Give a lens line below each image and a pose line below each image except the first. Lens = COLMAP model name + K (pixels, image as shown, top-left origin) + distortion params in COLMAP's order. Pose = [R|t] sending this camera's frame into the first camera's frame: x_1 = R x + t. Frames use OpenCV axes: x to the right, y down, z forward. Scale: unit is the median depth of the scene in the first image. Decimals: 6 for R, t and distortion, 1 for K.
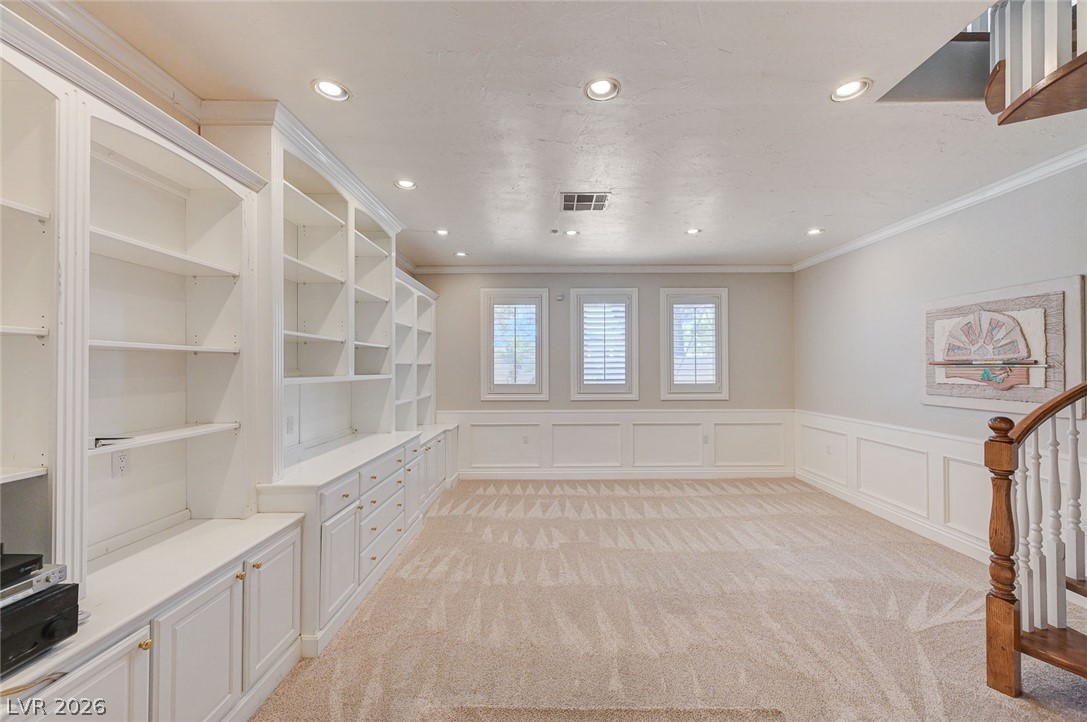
lens RADIAL K [[447.1, 0, 553.5], [0, 447.1, 361.3], [0, 0, 1]] dist [0.003802, 0.000454]
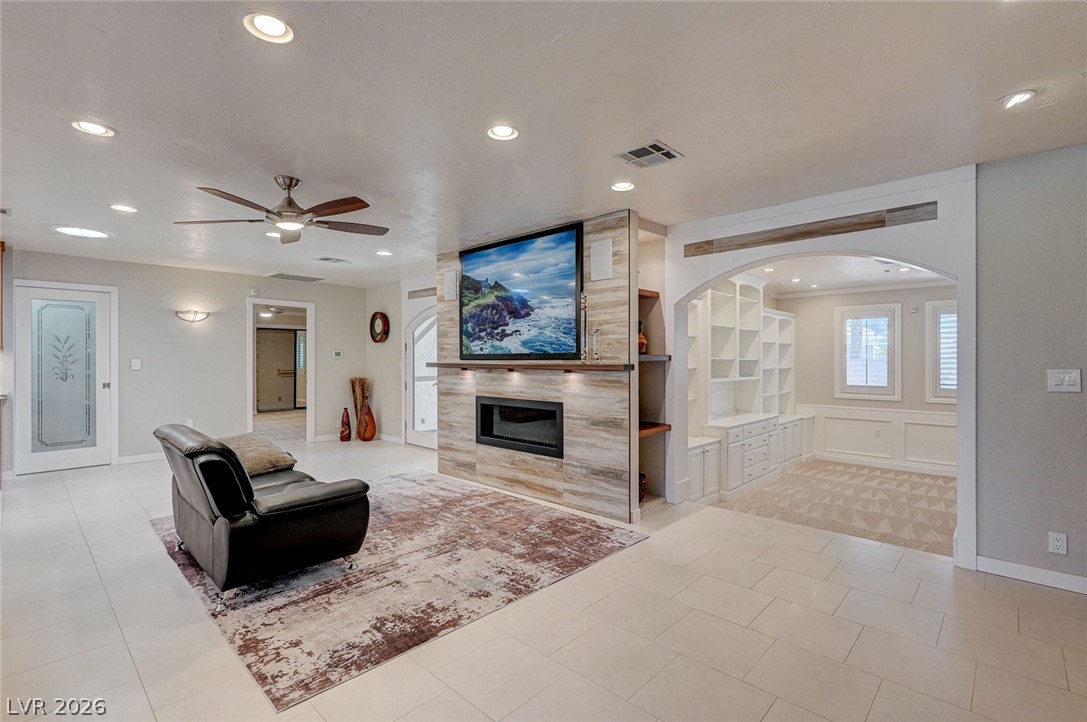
lens RADIAL K [[500.4, 0, 550.3], [0, 500.4, 358.3], [0, 0, 1]] dist [0.001866, 0.000246]
pose [[0.734150, 0.004534, -0.678972, 0.254212], [0.002136, 0.999957, 0.008987, -0.044840], [0.678984, -0.008048, 0.734109, -0.692606]]
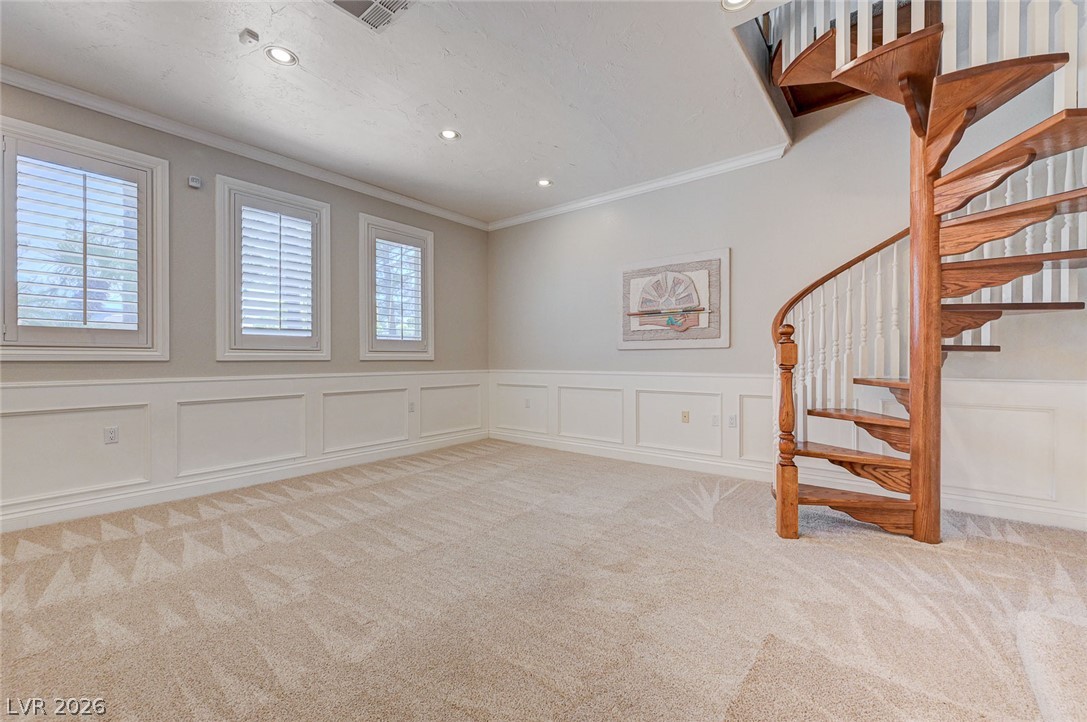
lens RADIAL K [[447.1, 0, 542.0], [0, 447.1, 362.6], [0, 0, 1]] dist [0.003802, 0.000454]
pose [[0.620953, 0.000891, 0.783847, -0.206685], [-0.003735, 0.999991, 0.001823, 0.111103], [-0.783839, -0.004060, 0.620951, 0.360987]]
